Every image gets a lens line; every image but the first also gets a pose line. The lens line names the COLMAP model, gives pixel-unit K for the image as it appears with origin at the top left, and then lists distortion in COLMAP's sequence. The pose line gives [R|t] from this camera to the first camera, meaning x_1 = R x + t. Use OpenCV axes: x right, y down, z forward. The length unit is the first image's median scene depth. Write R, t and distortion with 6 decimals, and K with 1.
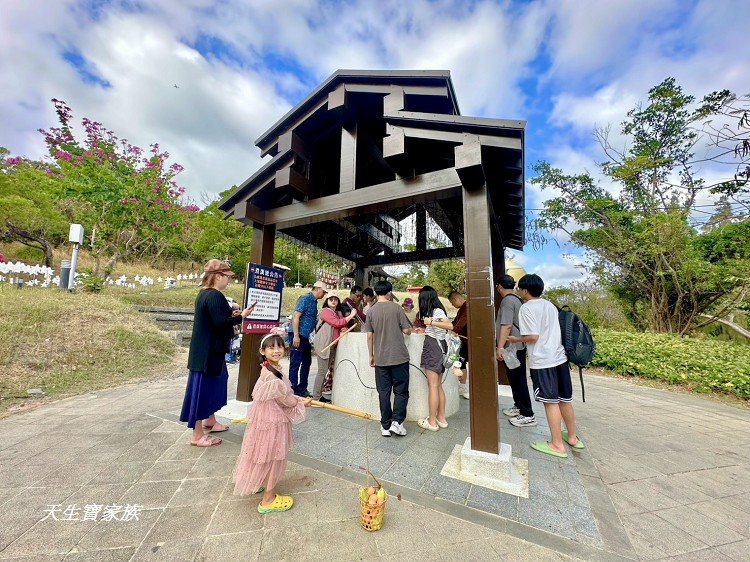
lens RADIAL K [[299.2, 0, 370.4], [0, 299.2, 274.2], [0, 0, 1]] dist [-0.002925, 0.000690]
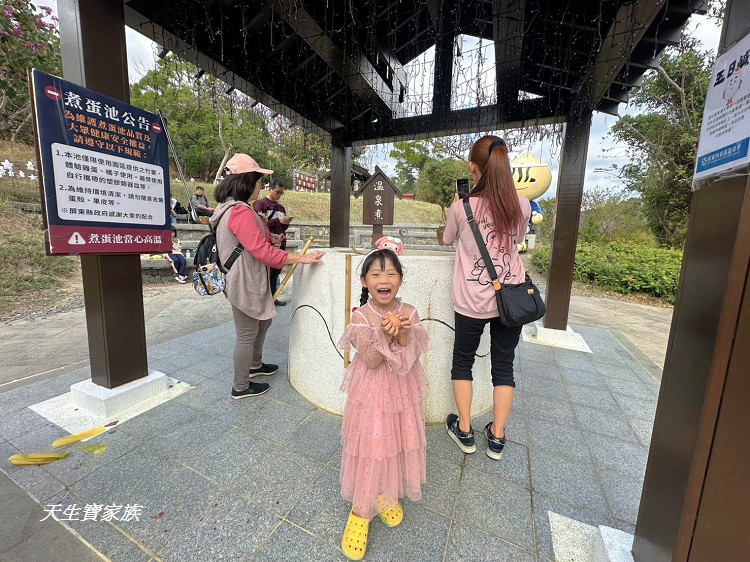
lens RADIAL K [[299.2, 0, 374.3], [0, 299.2, 283.2], [0, 0, 1]] dist [-0.002925, 0.000690]
pose [[0.997758, 0.003874, 0.066814, -0.001392], [-0.025257, 0.946296, 0.322313, 0.073347], [-0.061977, -0.323278, 0.944272, 0.466764]]
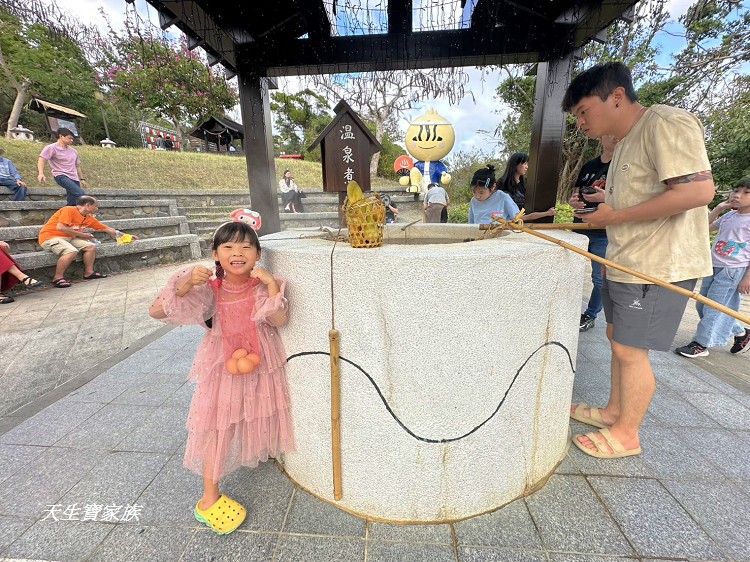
lens RADIAL K [[299.2, 0, 375.0], [0, 299.2, 282.7], [0, 0, 1]] dist [-0.002925, 0.000690]
pose [[0.906592, -0.142143, 0.397350, -0.125856], [-0.039068, 0.909255, 0.414402, 0.102077], [-0.420197, -0.391217, 0.818770, 0.705018]]
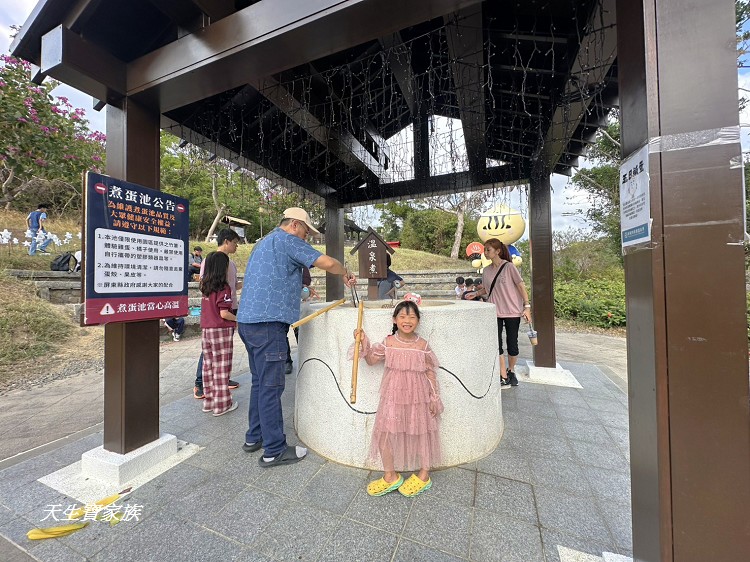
lens RADIAL K [[299.2, 0, 374.8], [0, 299.2, 282.5], [0, 0, 1]] dist [-0.002925, 0.000690]
pose [[0.993783, -0.033814, 0.106074, -0.023809], [0.015131, 0.984941, 0.172225, 0.048349], [-0.110300, -0.169549, 0.979330, 0.422002]]
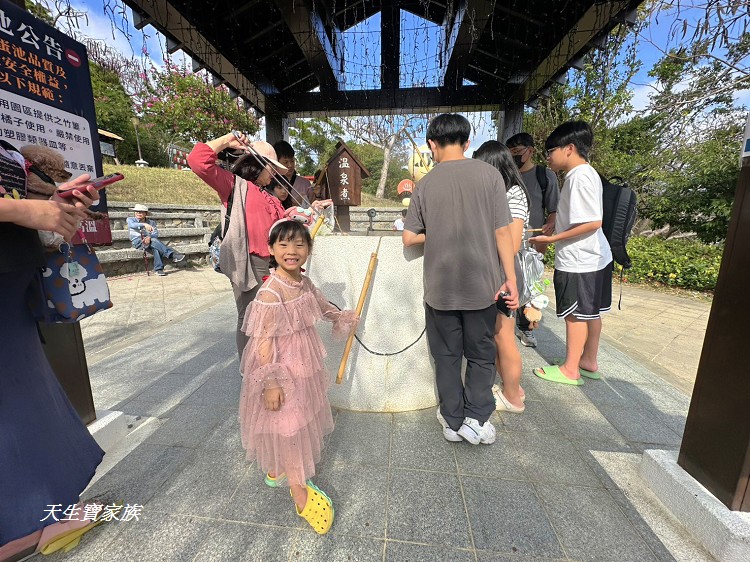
lens RADIAL K [[299.2, 0, 375.0], [0, 299.2, 283.0], [0, 0, 1]] dist [-0.002925, 0.000690]
pose [[0.921164, -0.087949, 0.379107, -0.151269], [-0.056948, 0.933182, 0.354863, 0.092552], [-0.384986, -0.348476, 0.854606, 0.533516]]
